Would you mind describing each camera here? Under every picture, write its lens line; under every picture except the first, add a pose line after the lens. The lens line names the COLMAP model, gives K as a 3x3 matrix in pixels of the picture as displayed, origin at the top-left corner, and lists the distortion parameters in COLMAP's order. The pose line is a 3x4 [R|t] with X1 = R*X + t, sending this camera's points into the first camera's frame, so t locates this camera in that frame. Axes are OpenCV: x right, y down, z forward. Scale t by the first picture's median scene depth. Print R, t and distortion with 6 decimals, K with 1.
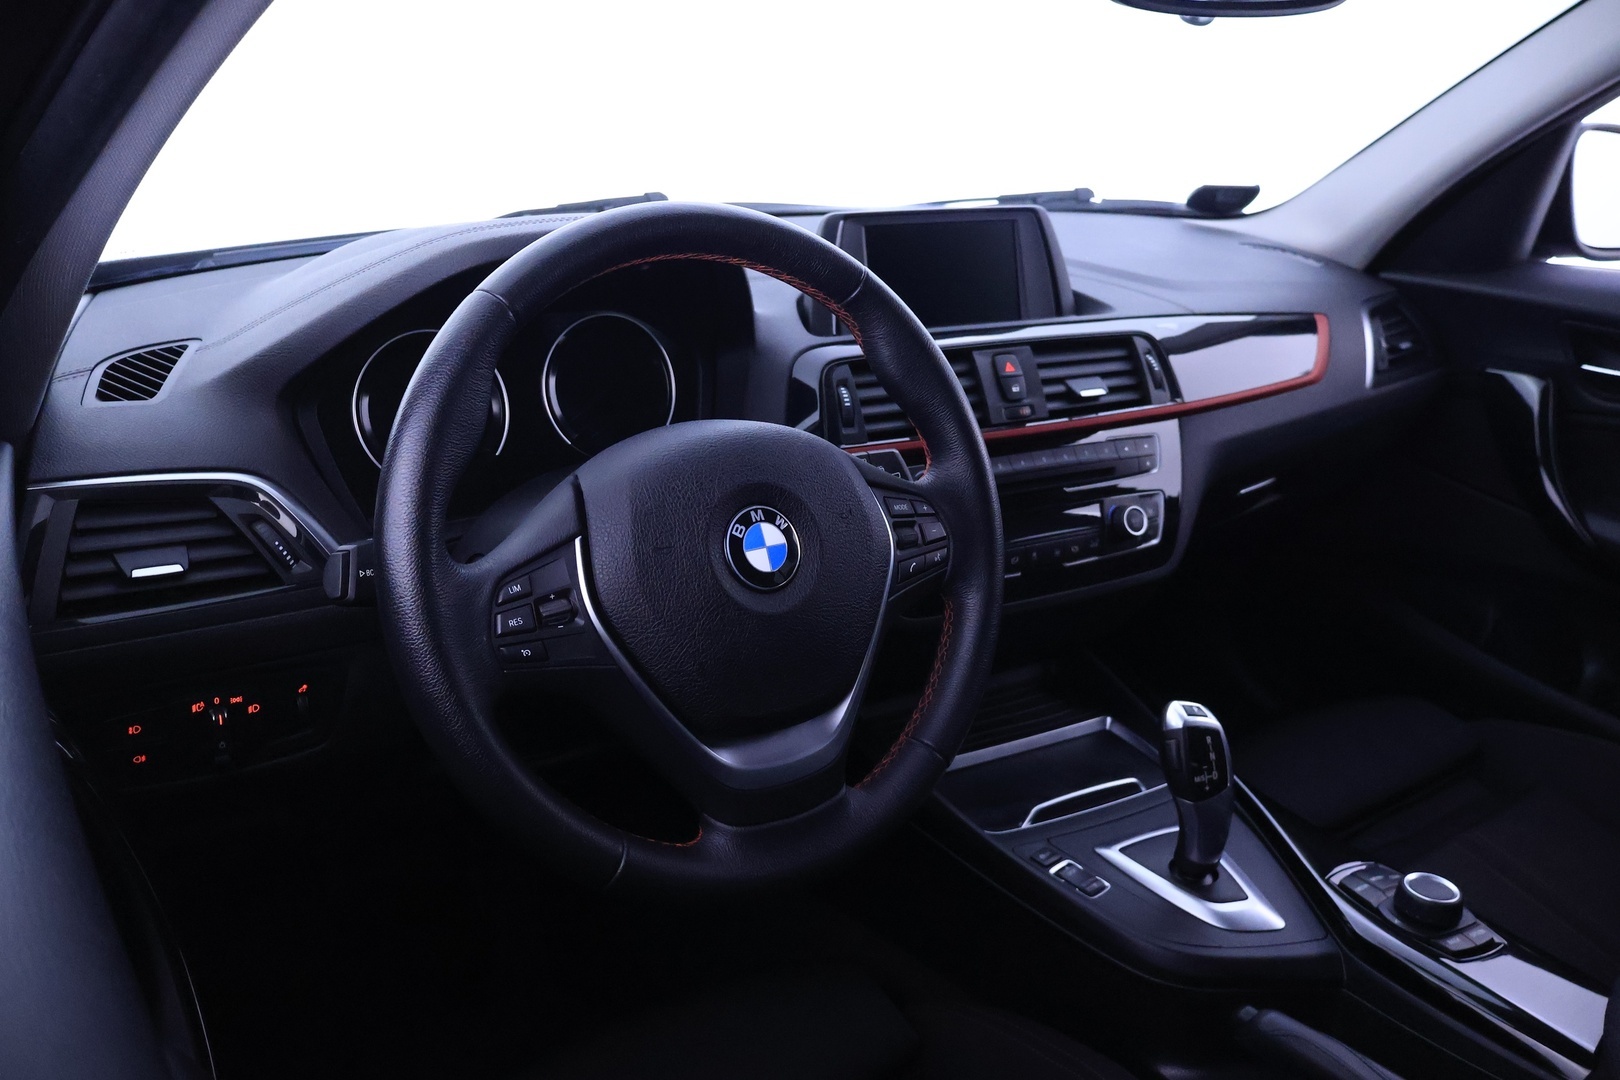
lens RADIAL K [[1338.6, 0, 809.9], [0, 1338.6, 571.4], [0, 0, 1]] dist [-0.048625, -0.006497]
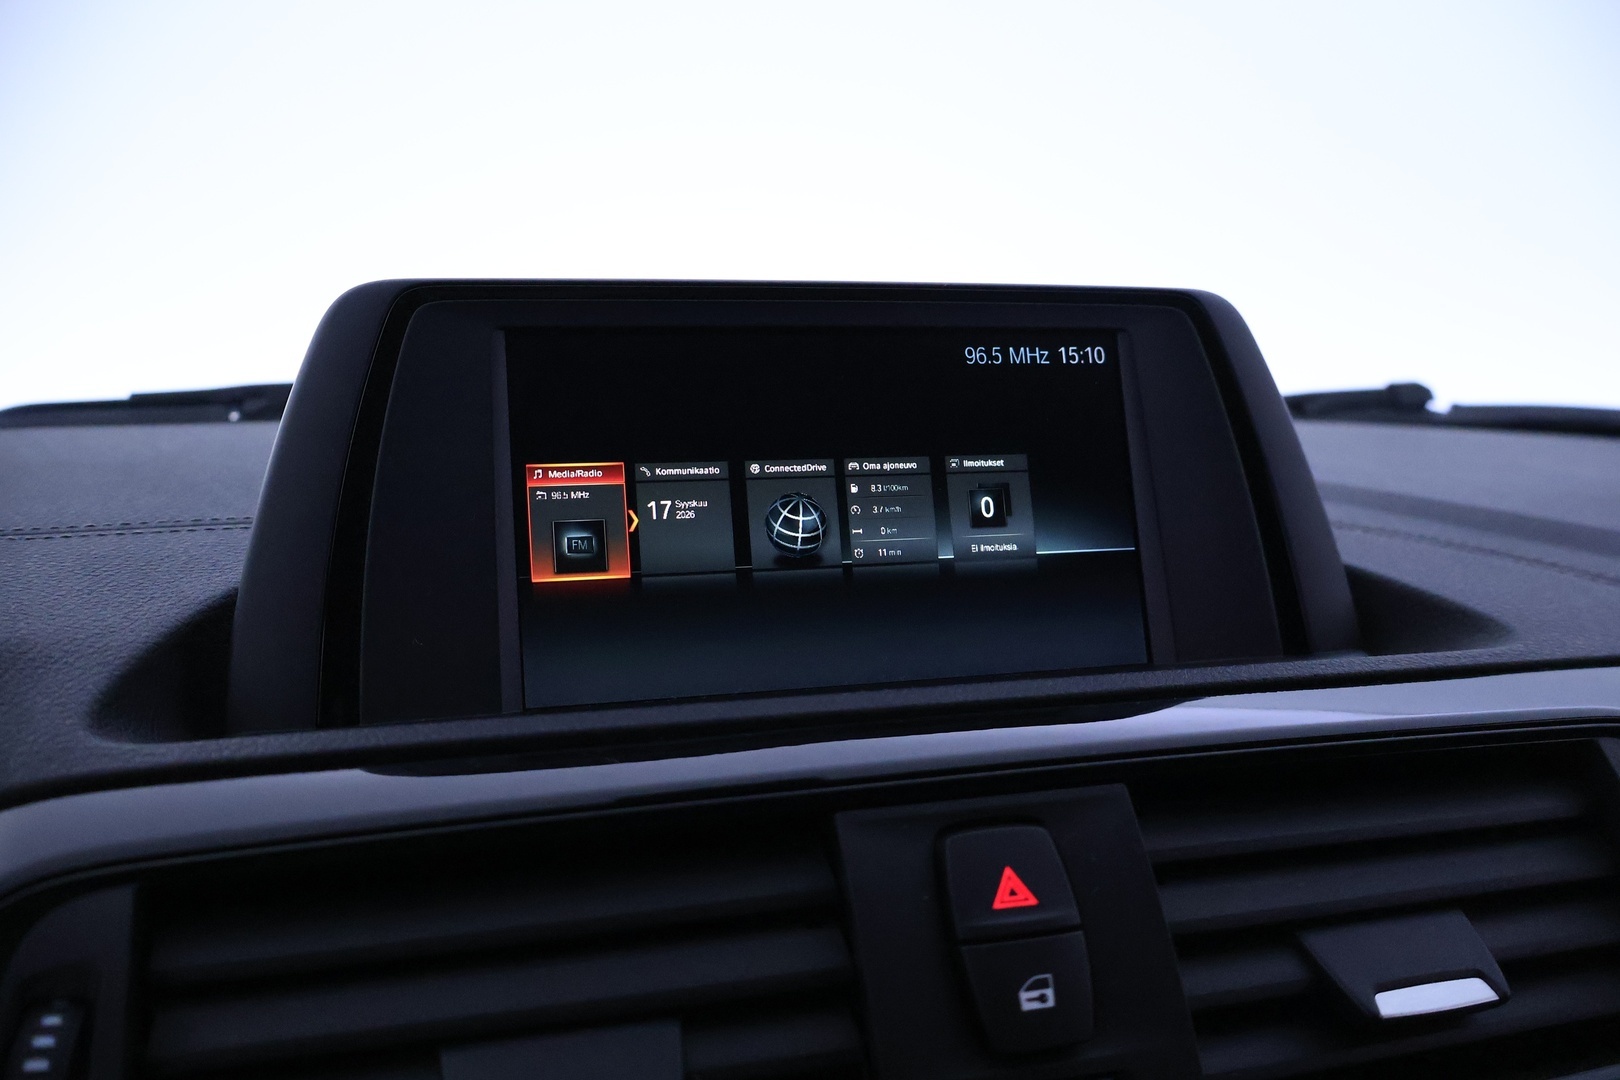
lens RADIAL K [[1338.6, 0, 809.9], [0, 1338.6, 571.4], [0, 0, 1]] dist [-0.048625, -0.006497]
pose [[0.968480, -0.007370, -0.248983, 0.167127], [-0.053378, 0.970202, -0.236346, -0.145760], [0.243306, 0.242187, 0.939227, 0.752975]]
